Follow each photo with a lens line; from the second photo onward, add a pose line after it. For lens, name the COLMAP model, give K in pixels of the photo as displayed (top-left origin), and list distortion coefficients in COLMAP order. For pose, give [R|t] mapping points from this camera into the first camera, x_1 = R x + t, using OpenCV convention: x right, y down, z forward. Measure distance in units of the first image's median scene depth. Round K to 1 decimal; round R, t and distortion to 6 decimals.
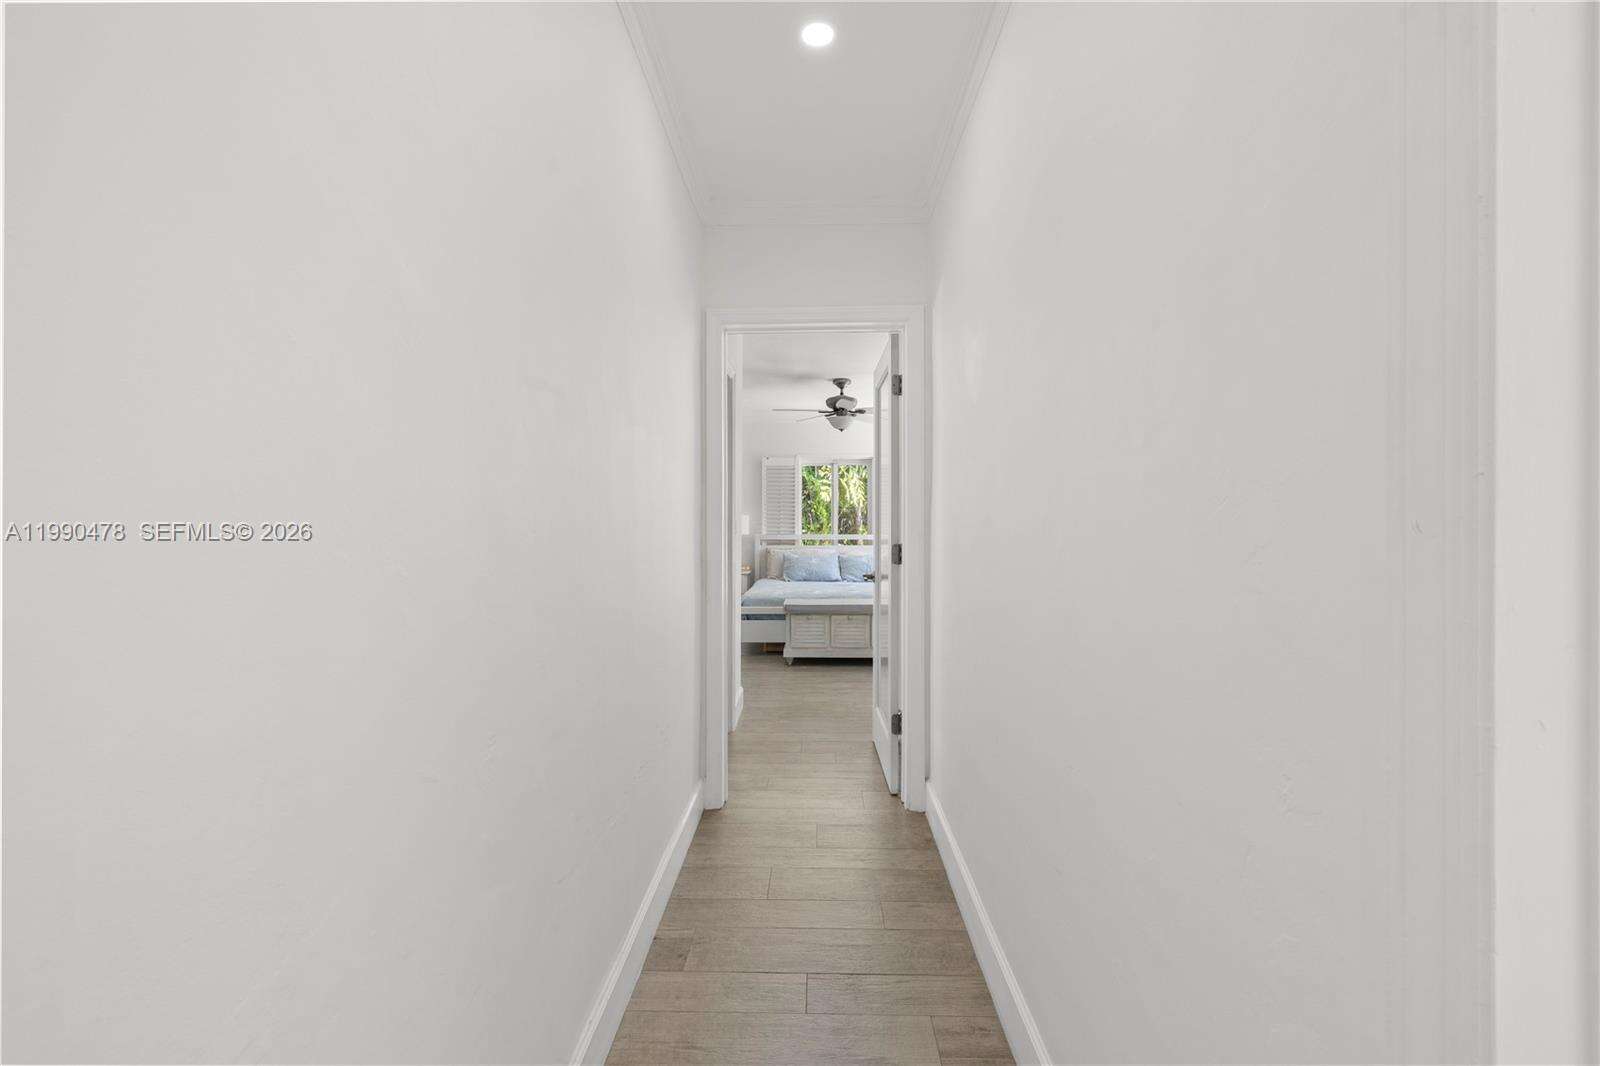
lens RADIAL K [[686.2, 0, 804.5], [0, 686.2, 517.8], [0, 0, 1]] dist [0.000071, 0.000265]
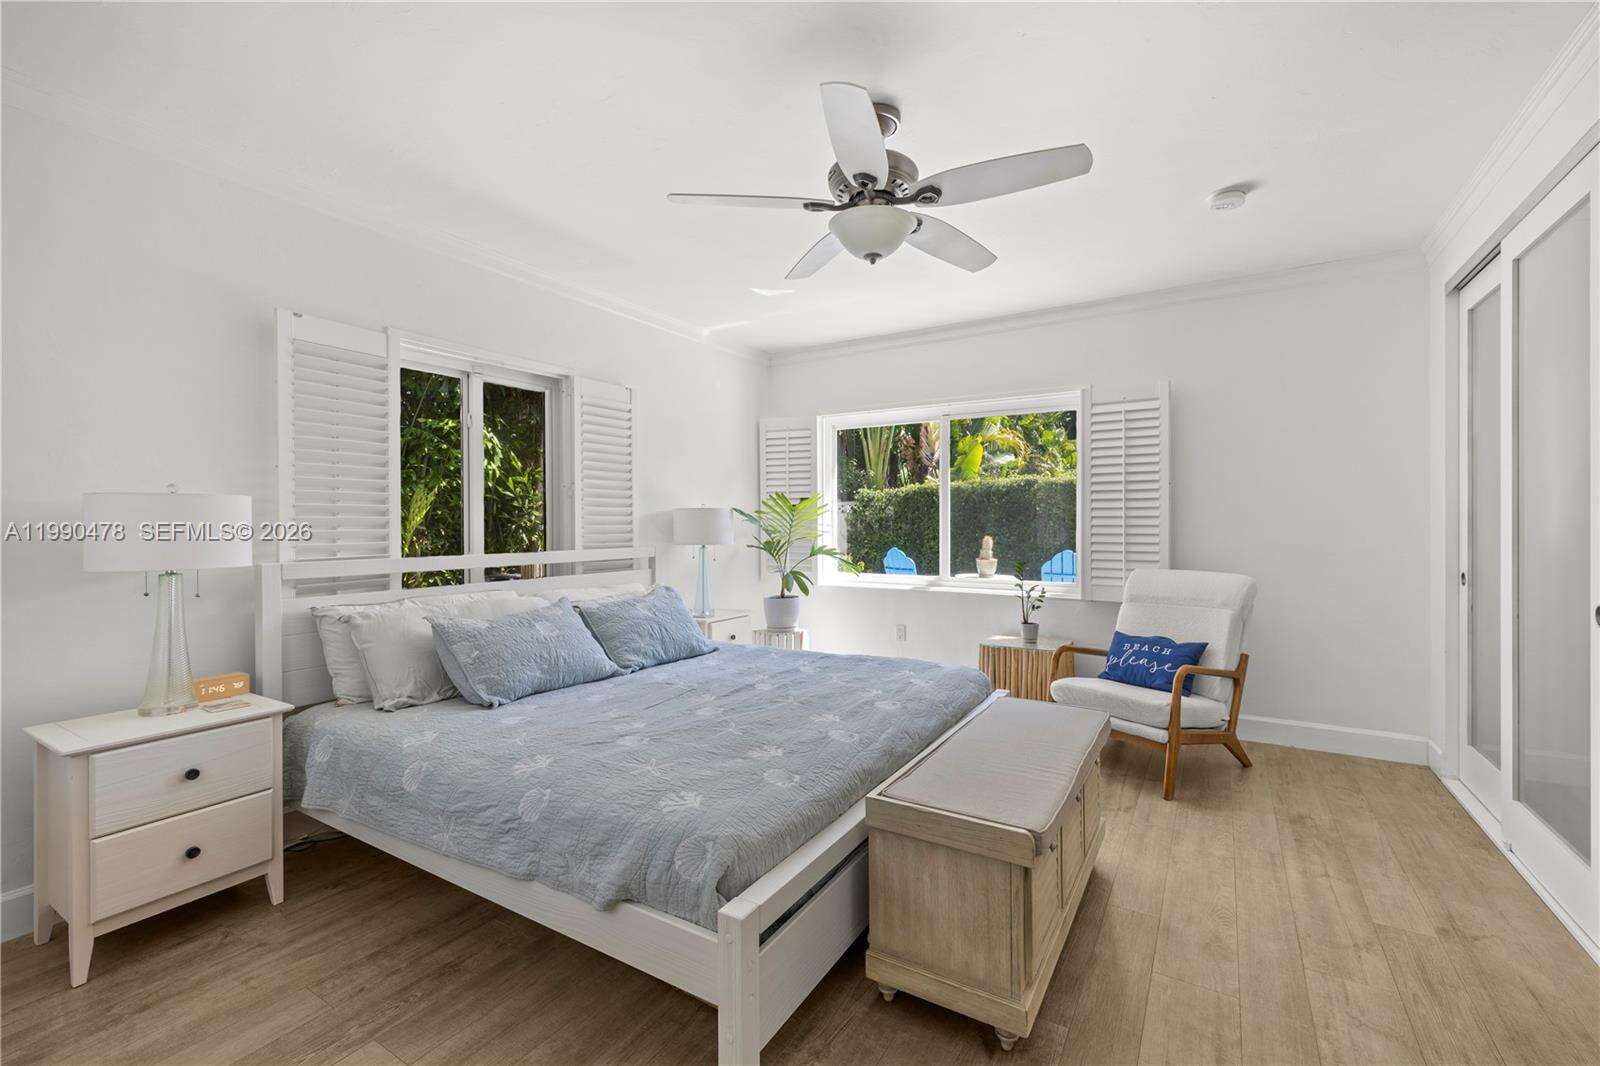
lens RADIAL K [[686.2, 0, 804.5], [0, 686.2, 517.8], [0, 0, 1]] dist [0.000071, 0.000265]
pose [[0.498363, 0.003186, 0.866963, -0.222007], [0.001446, 0.999989, -0.004506, 0.006300], [-0.866967, 0.003499, 0.498353, 0.692518]]
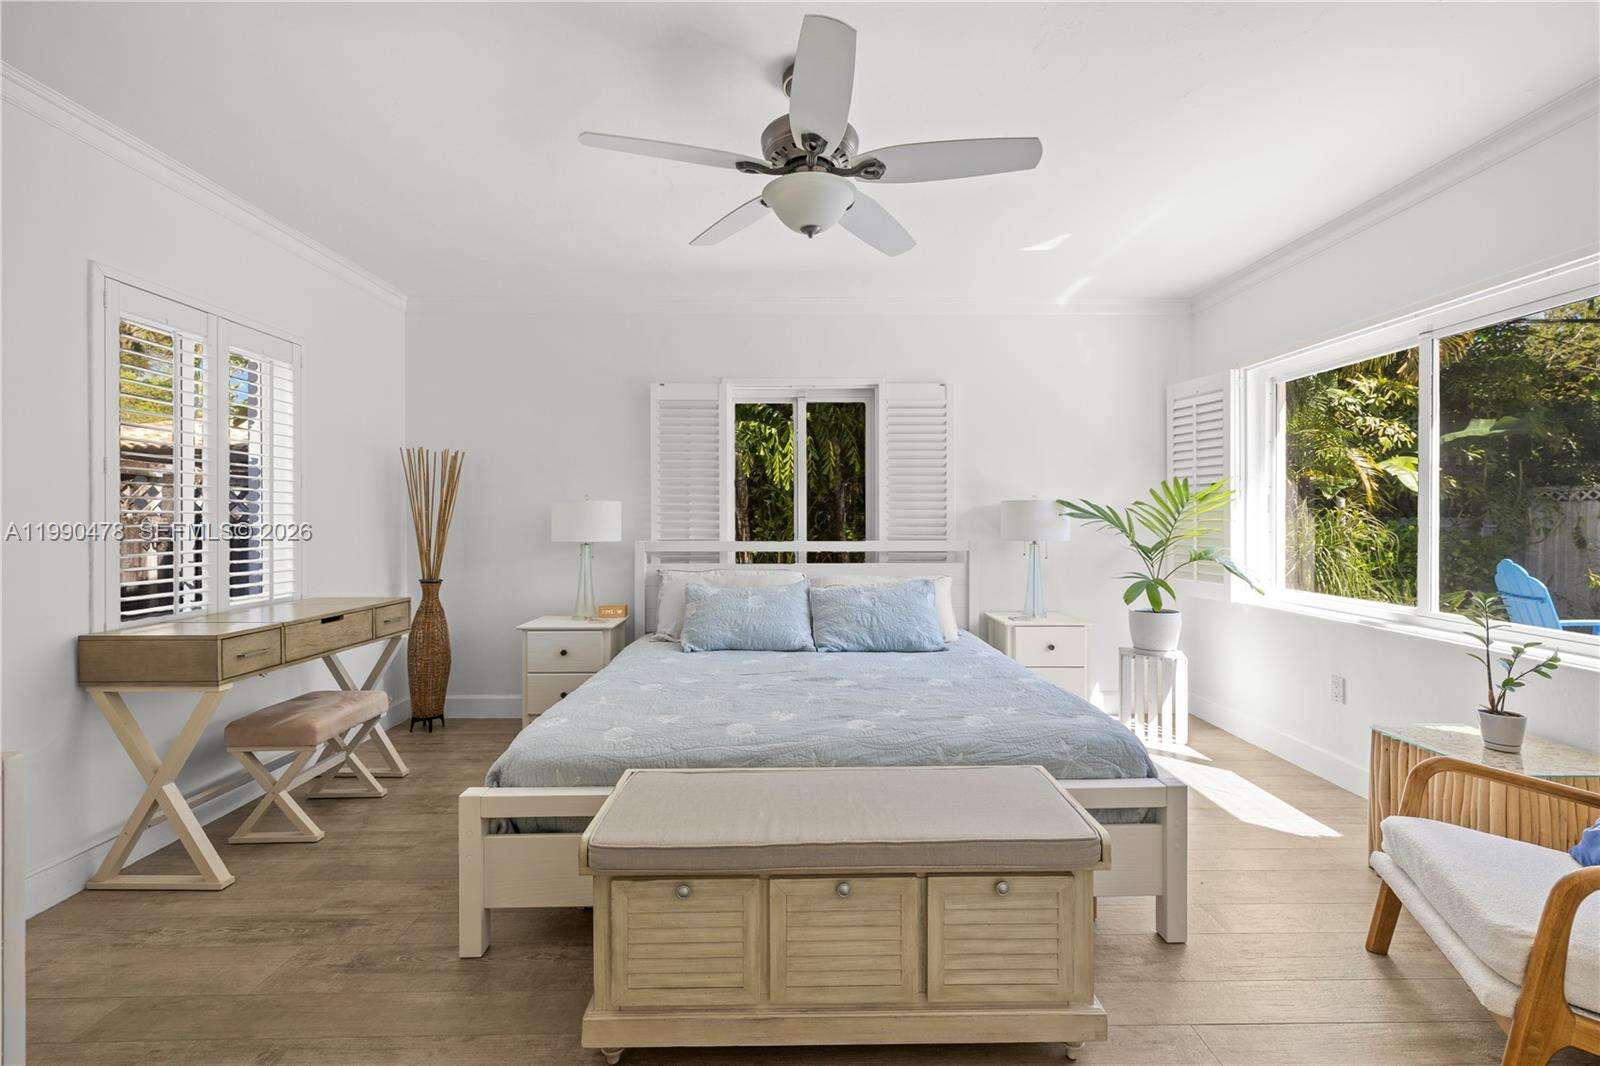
lens RADIAL K [[686.2, 0, 804.5], [0, 686.2, 517.8], [0, 0, 1]] dist [0.000071, 0.000265]
pose [[0.999328, -0.002266, 0.036572, 0.031176], [0.002018, 0.999975, 0.006823, 0.004904], [-0.036587, -0.006745, 0.999308, 0.544076]]
